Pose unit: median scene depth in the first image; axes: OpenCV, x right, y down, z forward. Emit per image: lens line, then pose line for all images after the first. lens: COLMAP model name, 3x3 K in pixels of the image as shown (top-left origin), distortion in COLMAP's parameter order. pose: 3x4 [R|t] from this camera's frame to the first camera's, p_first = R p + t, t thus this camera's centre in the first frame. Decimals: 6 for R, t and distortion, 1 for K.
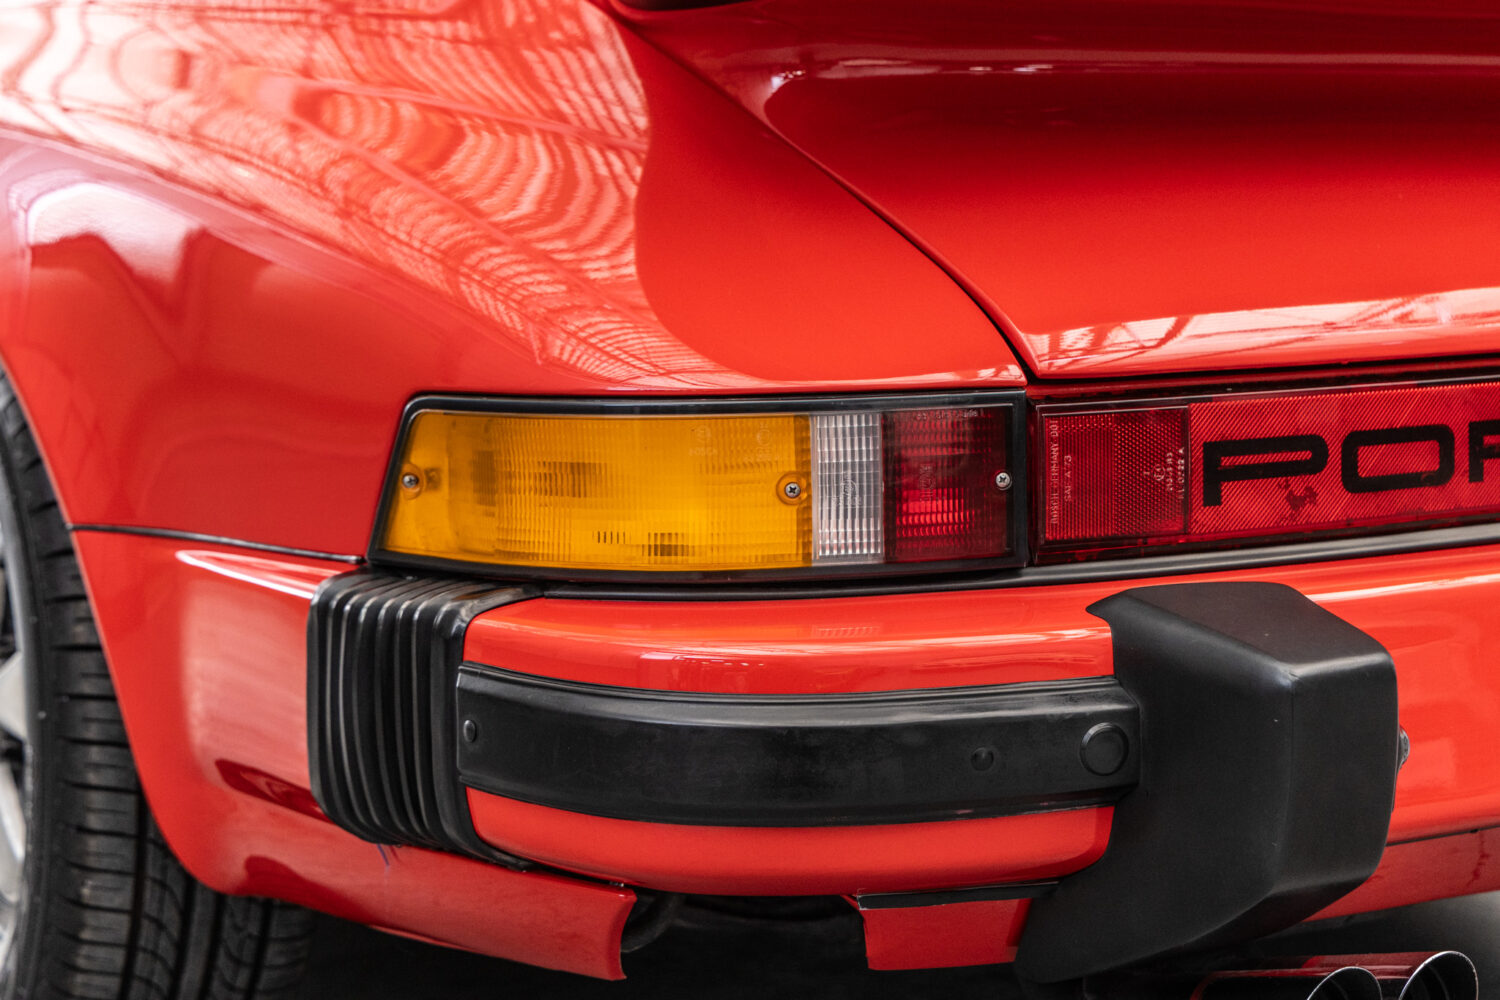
lens RADIAL K [[2593.7, 0, 750.0], [0, 2593.7, 500.0], [0, 0, 1]] dist [0.013511, 0.167478]
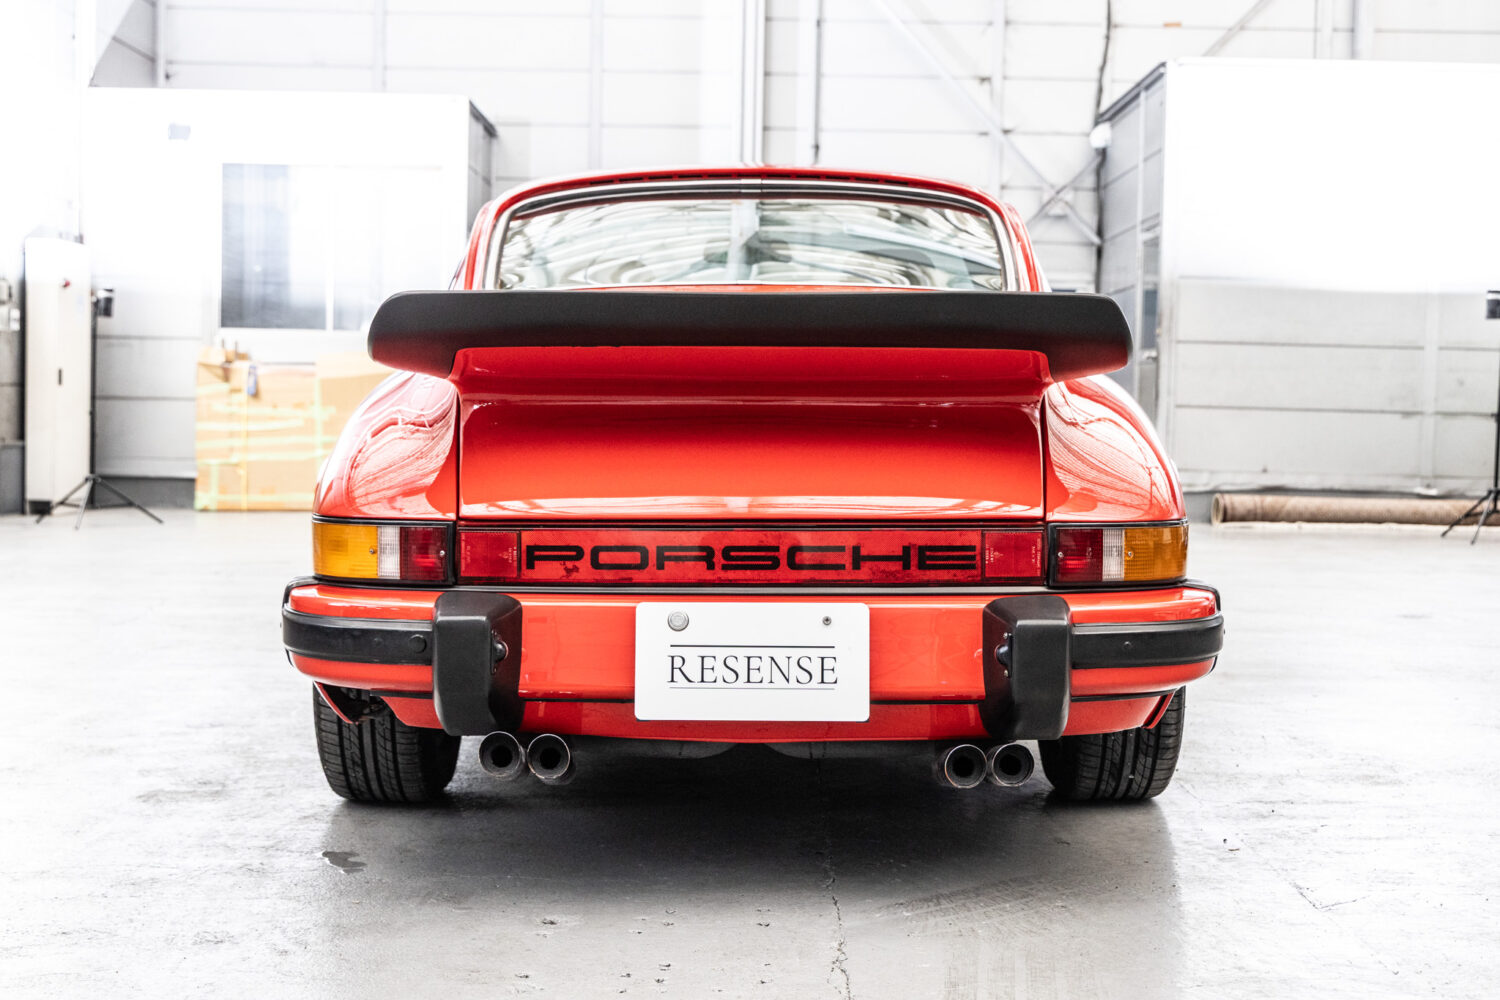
lens RADIAL K [[2078.0, 0, 745.1], [0, 2078.0, 485.5], [0, 0, 1]] dist [0.017550, 0.027537]
pose [[0.850490, 0.040632, -0.524420, 1.500476], [-0.076581, 0.995953, -0.047031, 0.000099], [0.520387, 0.080160, 0.850160, -0.733492]]
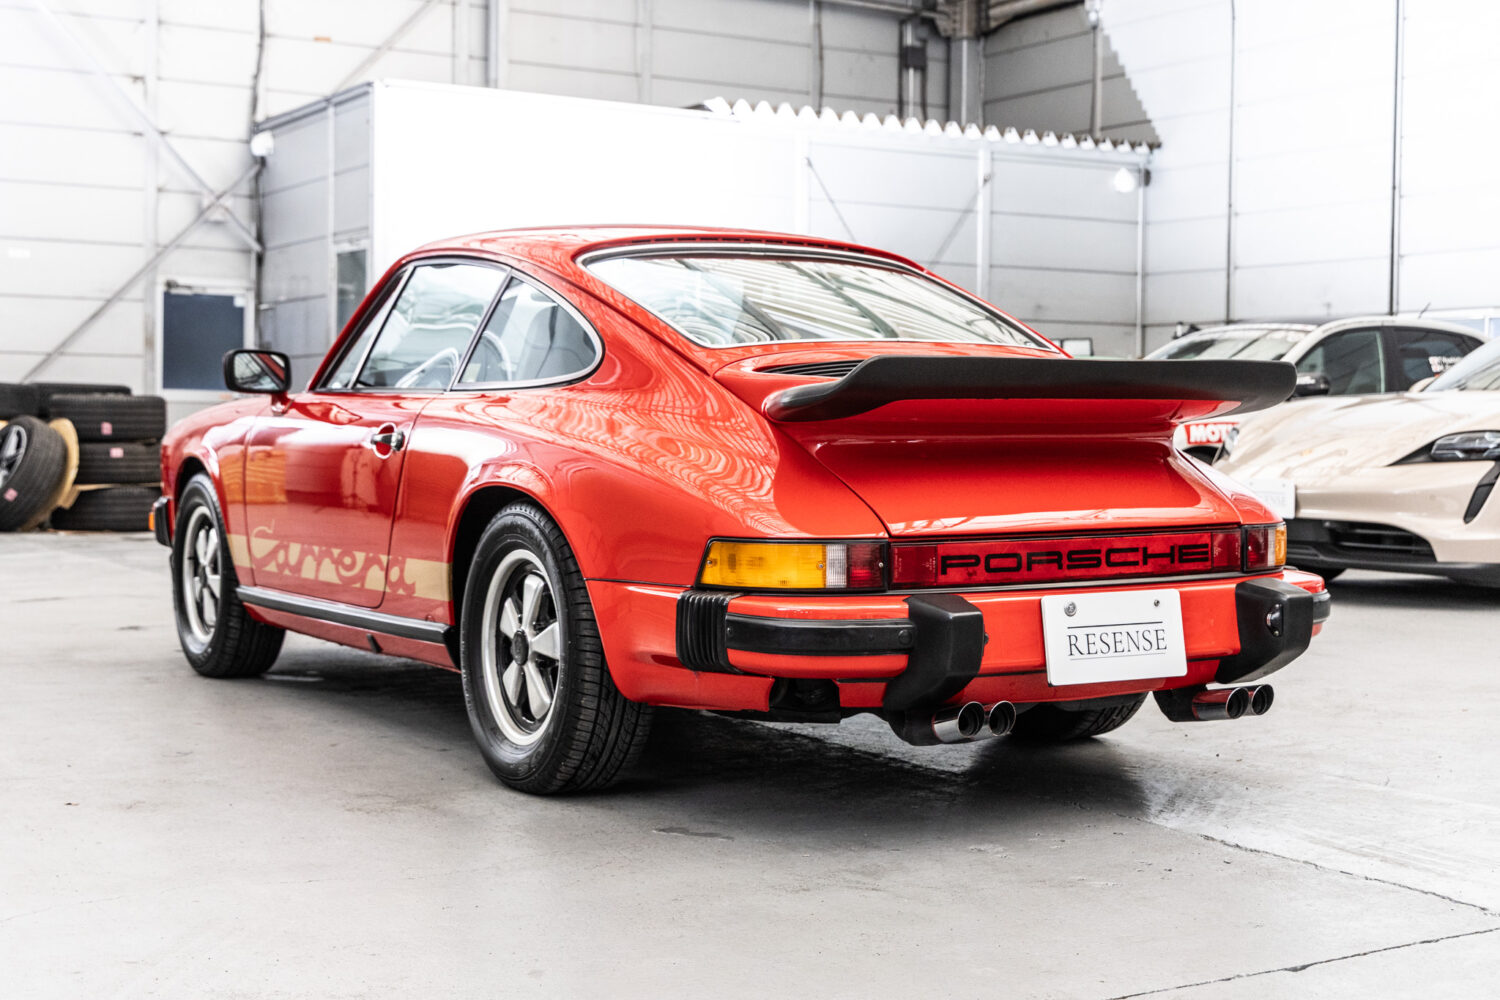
lens RADIAL K [[2148.0, 0, 750.0], [0, 2148.0, 500.0], [0, 0, 1]] dist [-0.010016, -0.017665]
pose [[0.999618, 0.020599, -0.018418, -0.026984], [-0.021795, 0.997493, -0.067319, 0.100080], [0.016985, 0.067695, 0.997561, -1.829678]]
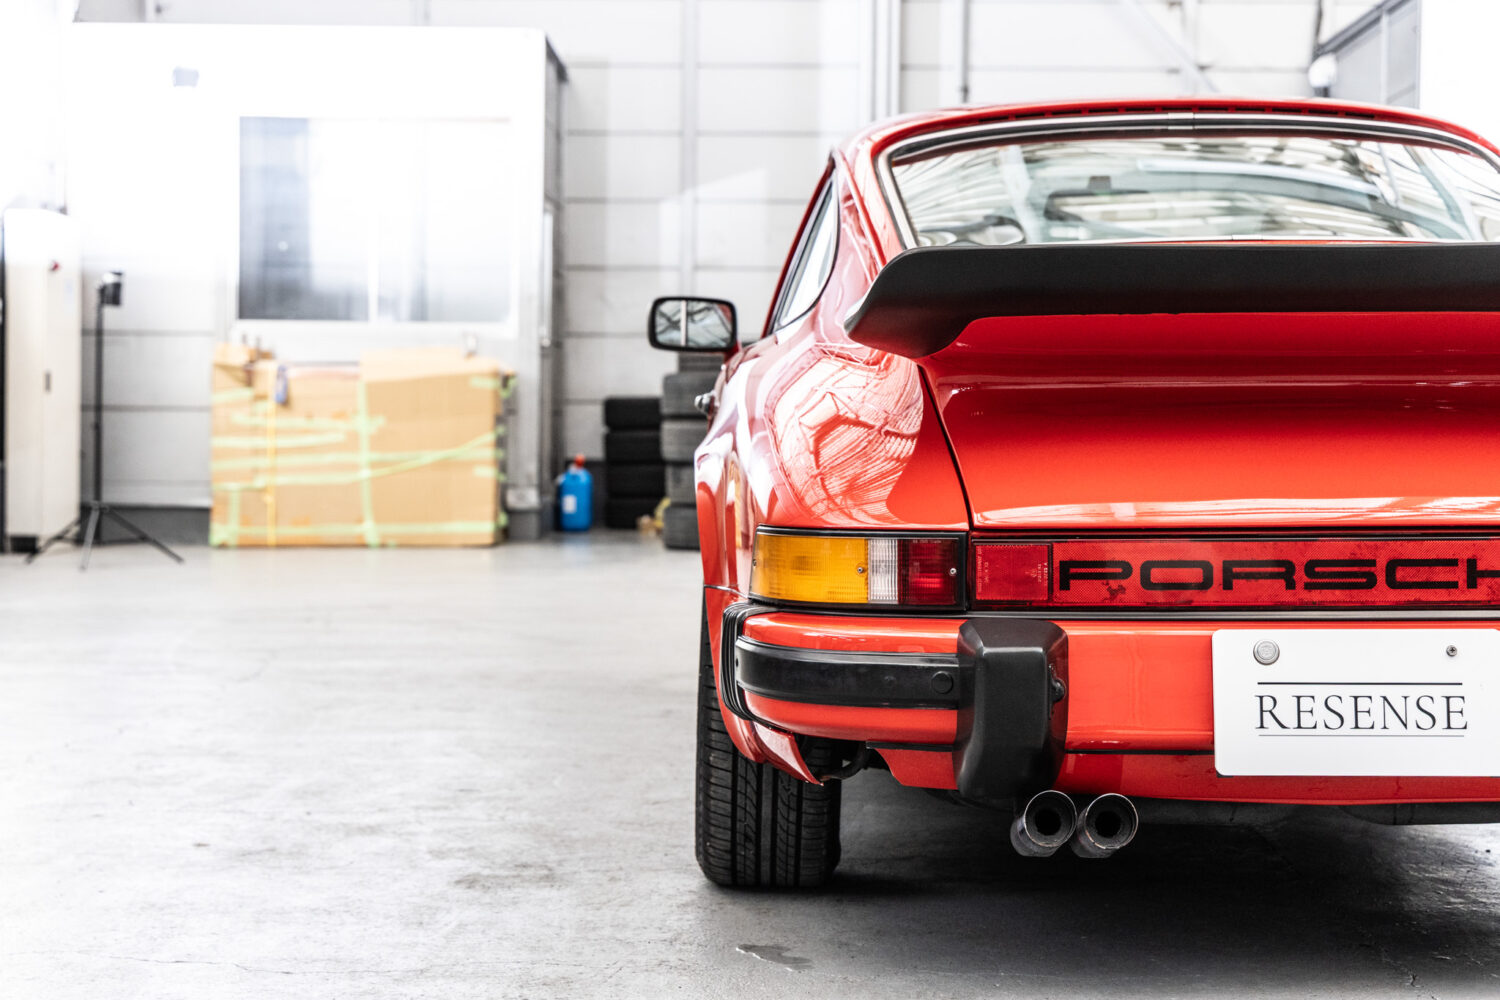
lens RADIAL K [[2593.7, 0, 750.0], [0, 2593.7, 500.0], [0, 0, 1]] dist [0.013511, 0.167478]
pose [[0.844423, 0.030964, -0.534781, 1.119468], [-0.070114, 0.996128, -0.053034, 0.060829], [0.531068, 0.082279, 0.843325, -0.989152]]
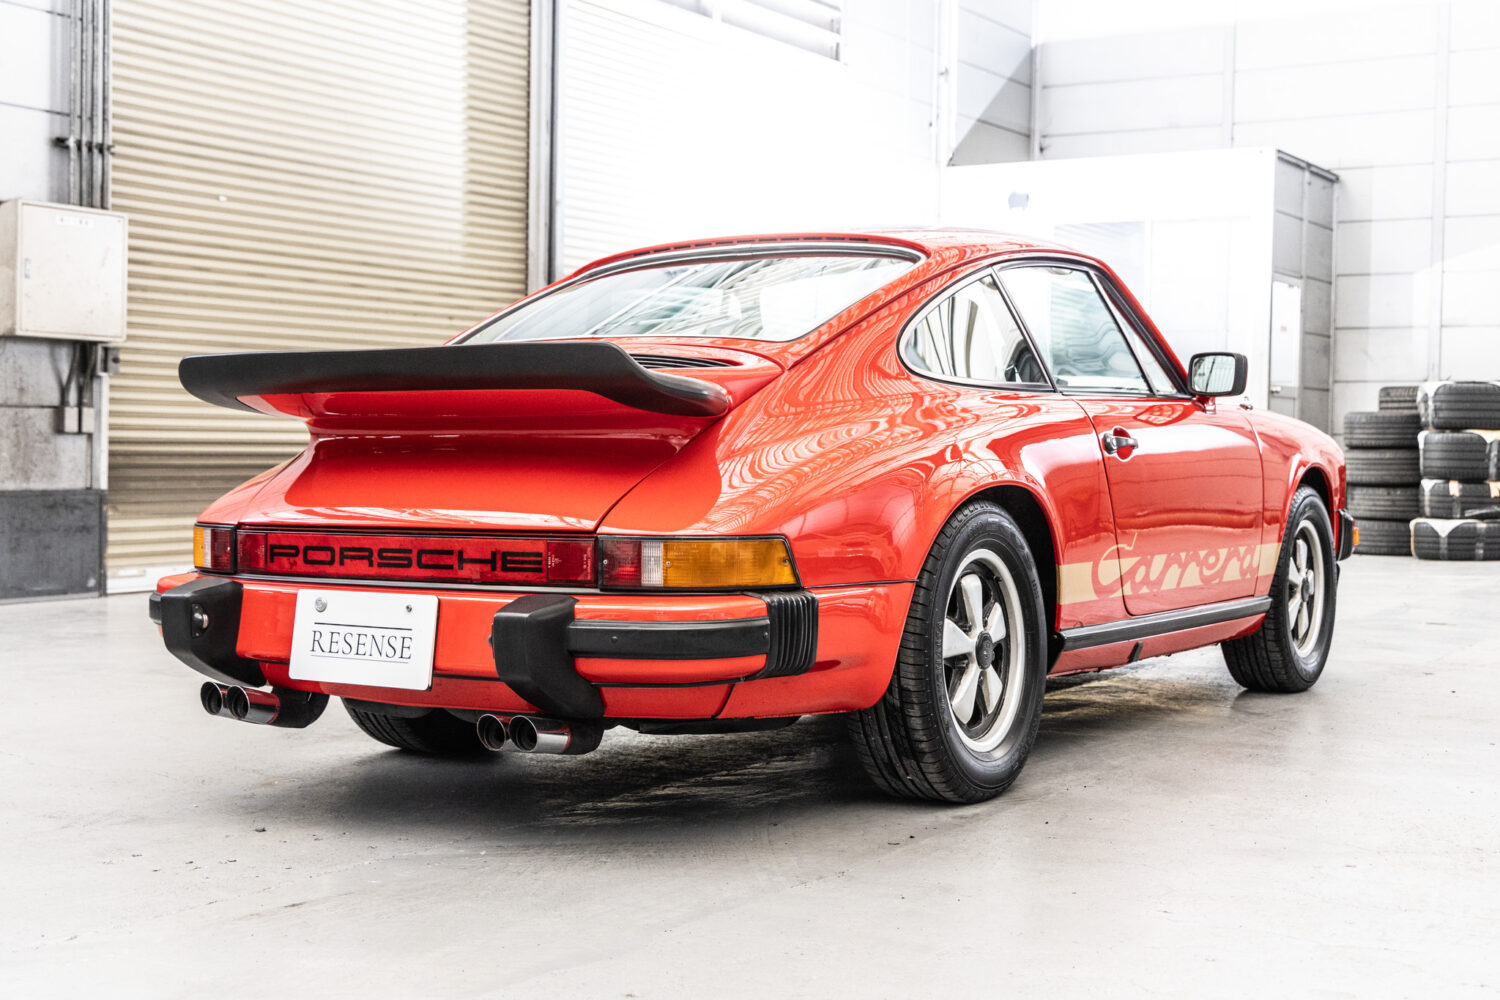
lens RADIAL K [[1997.7, 0, 750.0], [0, 1997.7, 500.0], [0, 0, 1]] dist [0.006498, 0.007425]
pose [[0.453018, 0.041569, -0.890532, 2.917804], [-0.106601, 0.994271, -0.007817, -0.131675], [0.885105, 0.098473, 0.454854, 0.322908]]
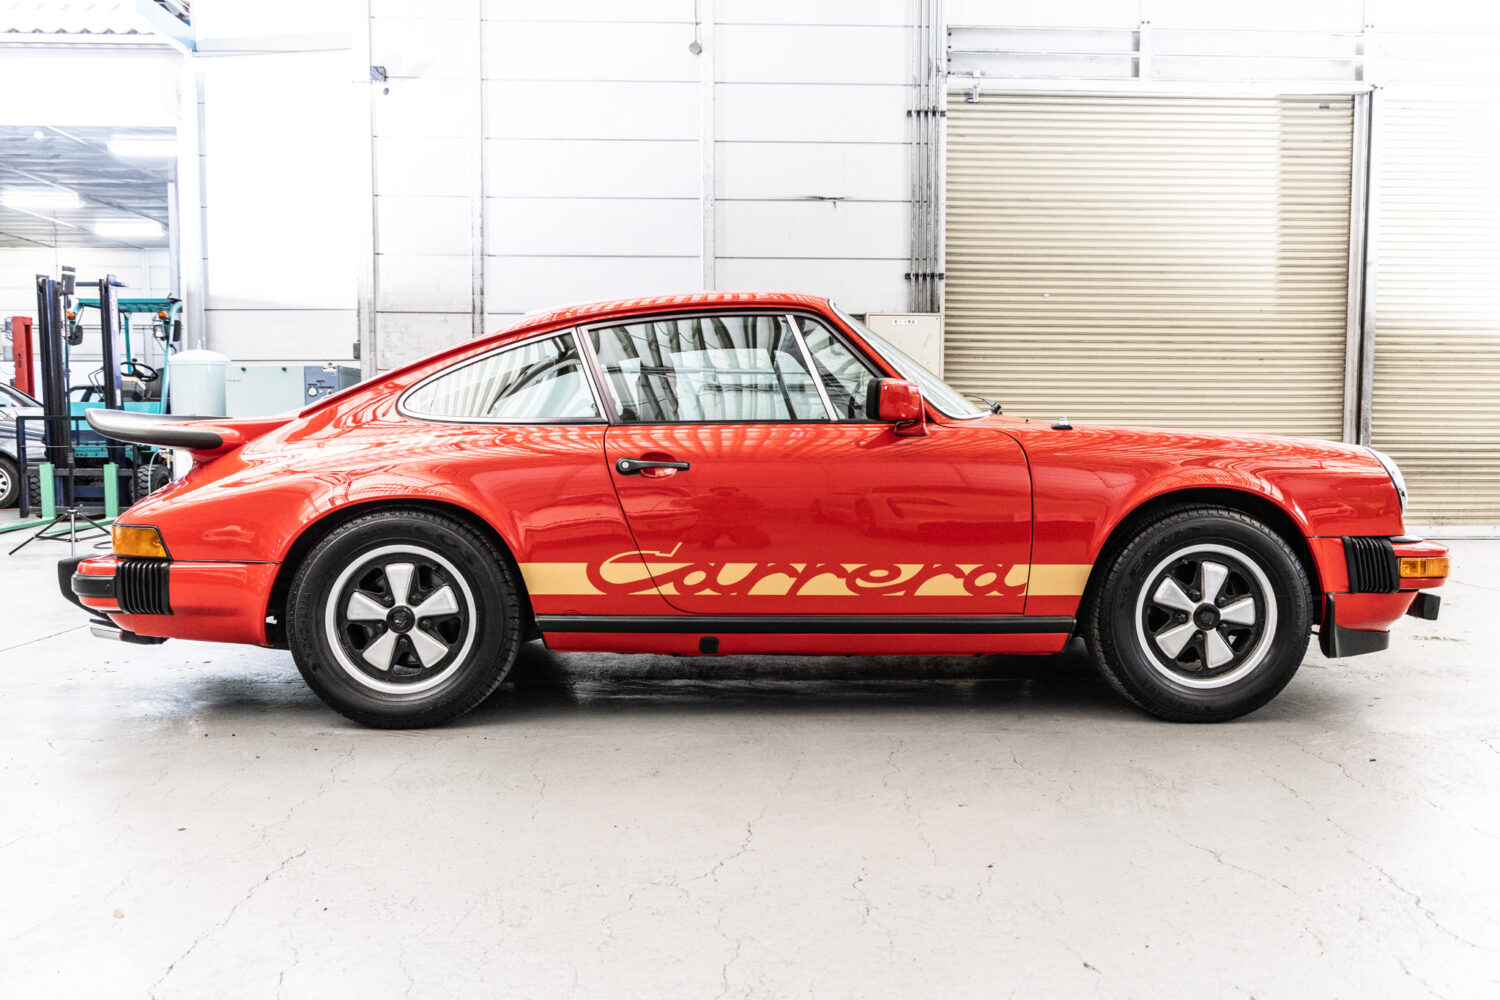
lens RADIAL K [[1140.0, 0, 750.0], [0, 1140.0, 500.0], [0, 0, 1]] dist [-0.006368, -0.002609]
pose [[-0.476162, 0.061028, -0.877237, 2.137097], [-0.085764, 0.989610, 0.115398, -0.520976], [0.875165, 0.130184, -0.465981, 3.539676]]
